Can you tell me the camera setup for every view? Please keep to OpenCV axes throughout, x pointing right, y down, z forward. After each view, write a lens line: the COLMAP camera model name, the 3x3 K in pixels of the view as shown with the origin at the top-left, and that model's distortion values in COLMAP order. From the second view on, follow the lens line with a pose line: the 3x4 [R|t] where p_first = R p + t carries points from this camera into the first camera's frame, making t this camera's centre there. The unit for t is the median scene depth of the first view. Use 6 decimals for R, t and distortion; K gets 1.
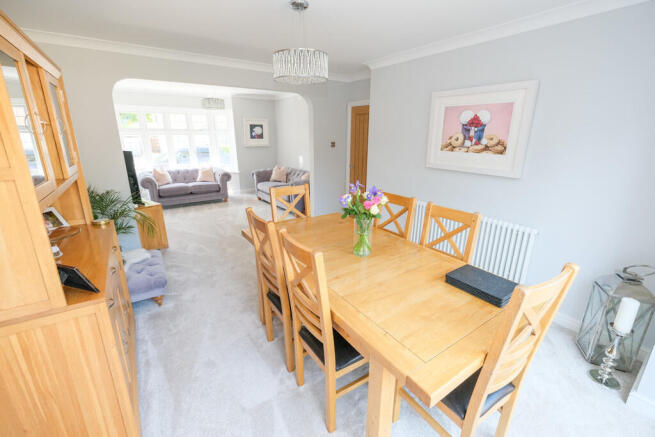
lens RADIAL K [[283.0, 0, 325.8], [0, 283.0, 217.8], [0, 0, 1]] dist [-0.012890, -0.000878]
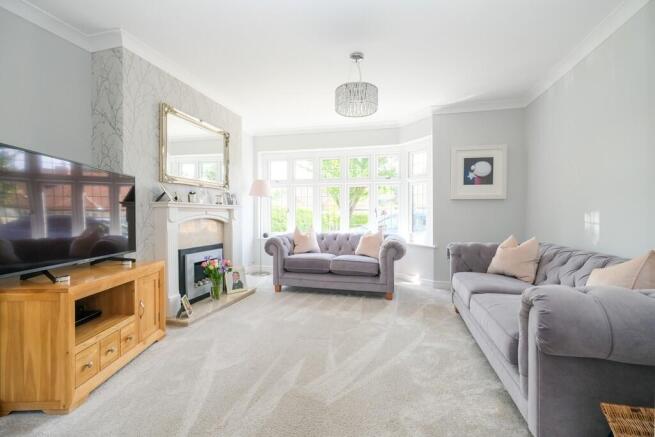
lens RADIAL K [[283.0, 0, 325.2], [0, 283.0, 218.2], [0, 0, 1]] dist [-0.012890, -0.000878]
pose [[0.653361, 0.009050, -0.756992, -0.044656], [-0.214022, 0.961346, -0.173230, -0.084816], [0.726164, 0.275195, 0.630043, 0.556736]]
